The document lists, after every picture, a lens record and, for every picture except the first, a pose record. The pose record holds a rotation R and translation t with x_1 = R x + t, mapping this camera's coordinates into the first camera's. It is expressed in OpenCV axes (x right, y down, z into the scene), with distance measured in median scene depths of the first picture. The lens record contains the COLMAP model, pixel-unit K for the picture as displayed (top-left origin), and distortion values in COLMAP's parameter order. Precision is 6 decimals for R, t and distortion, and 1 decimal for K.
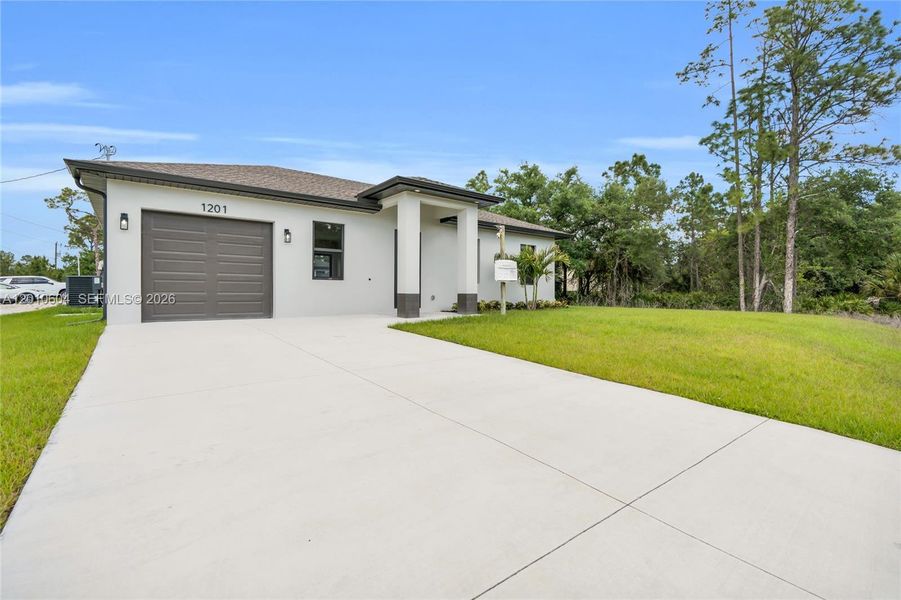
lens RADIAL K [[413.6, 0, 453.0], [0, 413.6, 288.4], [0, 0, 1]] dist [-0.001672, 0.000257]
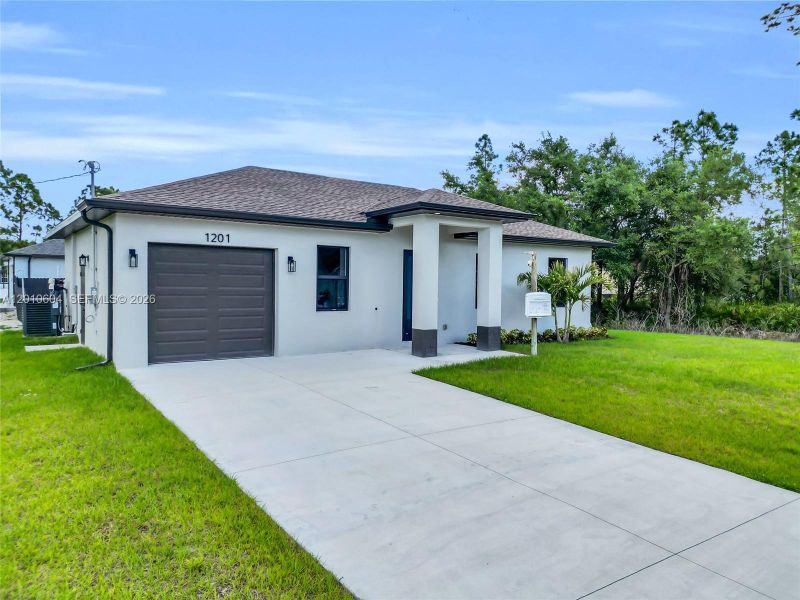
lens RADIAL K [[555.4, 0, 401.1], [0, 555.4, 295.8], [0, 0, 1]] dist [0.066100, -0.062931]
pose [[0.997344, 0.004583, -0.072696, -0.053451], [-0.003585, 0.999898, 0.013850, -0.055267], [0.072752, -0.013552, 0.997258, -0.138177]]
